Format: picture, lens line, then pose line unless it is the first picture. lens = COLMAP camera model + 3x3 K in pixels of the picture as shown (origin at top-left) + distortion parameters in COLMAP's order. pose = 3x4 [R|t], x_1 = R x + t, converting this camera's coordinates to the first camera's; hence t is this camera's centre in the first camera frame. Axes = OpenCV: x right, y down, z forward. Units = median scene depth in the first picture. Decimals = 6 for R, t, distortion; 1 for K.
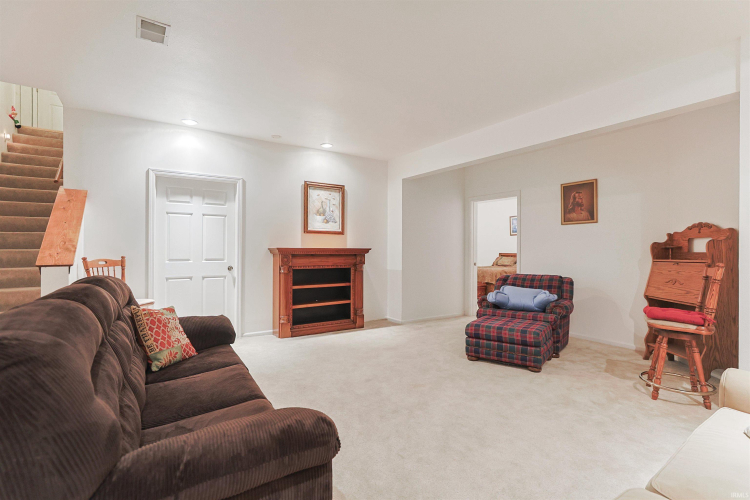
lens RADIAL K [[357.6, 0, 379.6], [0, 357.6, 245.8], [0, 0, 1]] dist [-0.004239, 0.000507]
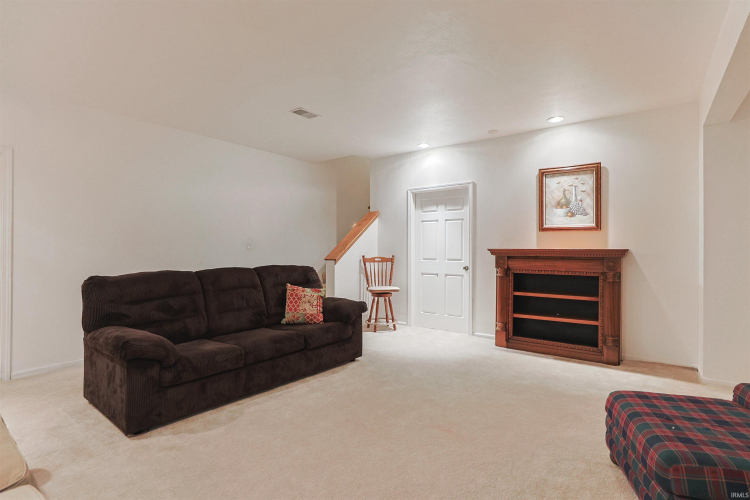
lens RADIAL K [[364.8, 0, 378.0], [0, 364.8, 248.9], [0, 0, 1]] dist [-0.002225, 0.000250]
pose [[0.344003, -0.002612, -0.938965, 0.462825], [0.008704, 0.999962, 0.000408, 0.002076], [0.938928, -0.008313, 0.344013, 0.343145]]
